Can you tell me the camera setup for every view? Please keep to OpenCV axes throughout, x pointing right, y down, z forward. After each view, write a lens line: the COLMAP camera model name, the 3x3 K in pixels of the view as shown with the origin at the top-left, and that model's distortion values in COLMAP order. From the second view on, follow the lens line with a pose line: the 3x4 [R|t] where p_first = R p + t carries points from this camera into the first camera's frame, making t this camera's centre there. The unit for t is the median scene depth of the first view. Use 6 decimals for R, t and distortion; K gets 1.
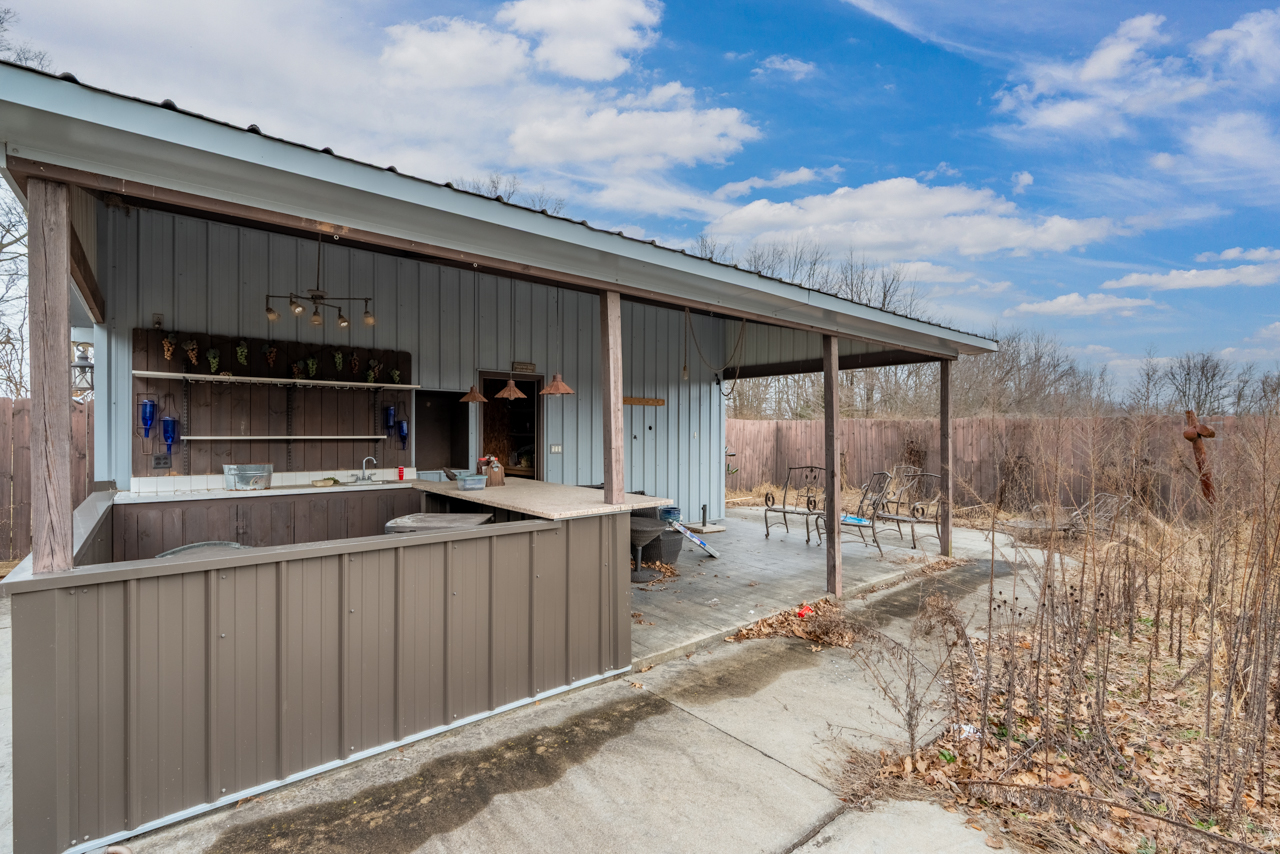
lens RADIAL K [[581.0, 0, 640.0], [0, 581.0, 427.0], [0, 0, 1]] dist [-0.000621, -0.000034]
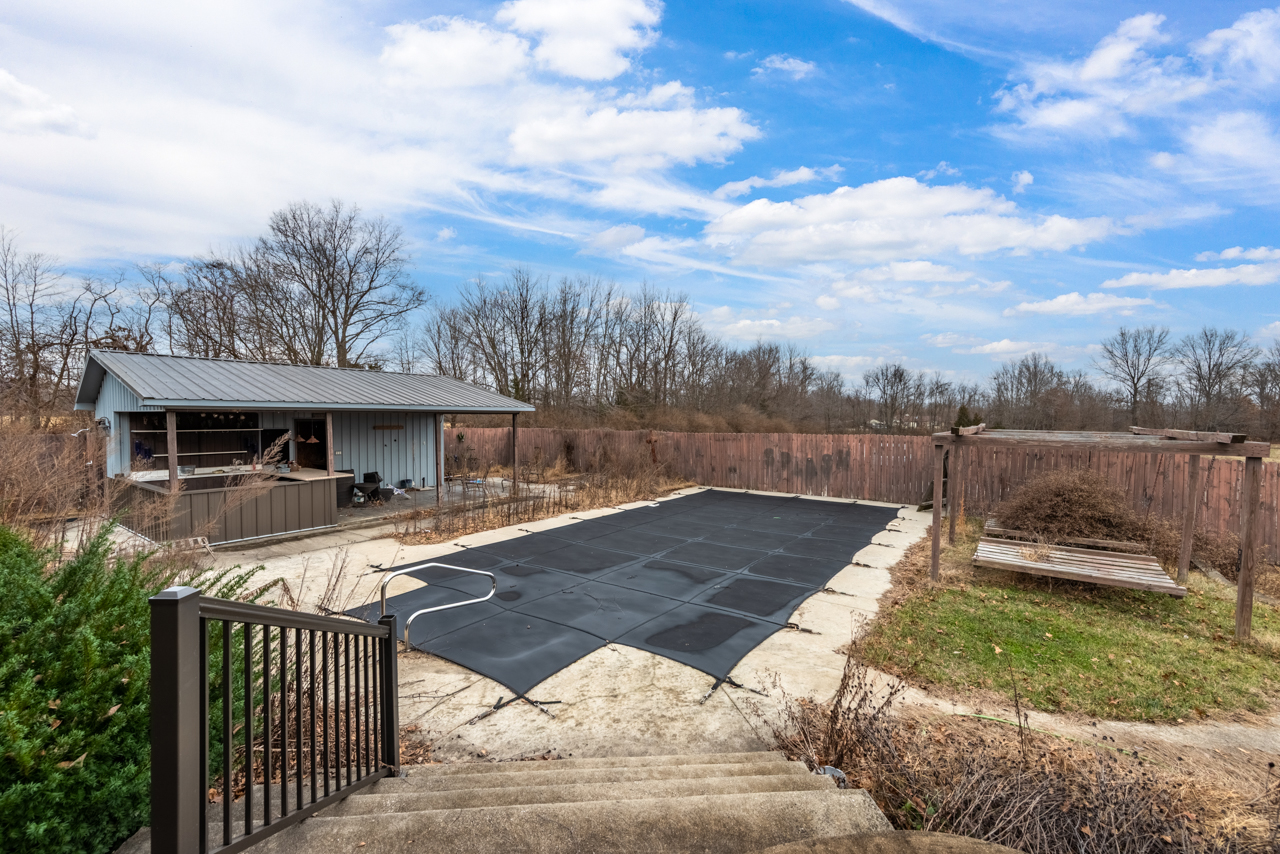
lens RADIAL K [[516.3, 0, 640.0], [0, 516.3, 427.0], [0, 0, 1]] dist [-0.000933, -0.000143]
pose [[0.965864, -0.004044, 0.259017, 0.382729], [-0.003282, 0.999607, 0.027846, -0.099826], [-0.259028, -0.027746, 0.965471, -0.973728]]
